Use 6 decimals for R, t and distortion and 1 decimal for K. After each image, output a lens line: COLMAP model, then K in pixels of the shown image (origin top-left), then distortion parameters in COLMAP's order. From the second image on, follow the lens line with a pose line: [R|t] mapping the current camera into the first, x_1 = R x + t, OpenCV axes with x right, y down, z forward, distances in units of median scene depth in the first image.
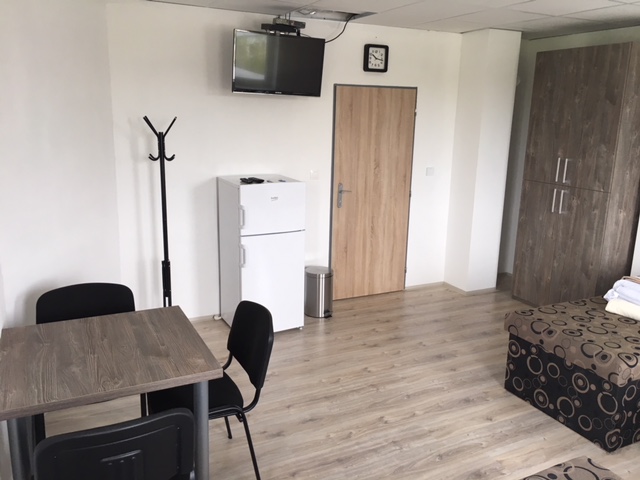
lens RADIAL K [[541.6, 0, 320.0], [0, 541.6, 240.0], [0, 0, 1]] dist [0.006248, 0.003111]
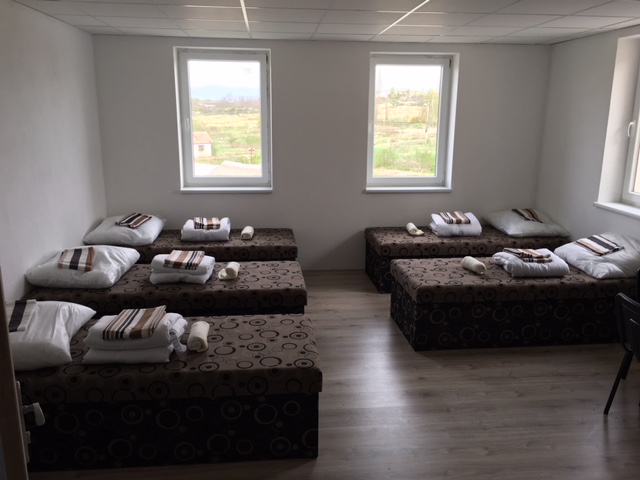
lens RADIAL K [[541.6, 0, 320.0], [0, 541.6, 240.0], [0, 0, 1]] dist [0.006248, 0.003111]
pose [[-0.933272, -0.105446, 0.343343, 0.108350], [0.059184, 0.897718, 0.436577, -0.423144], [-0.354260, 0.427765, -0.831575, 1.761871]]
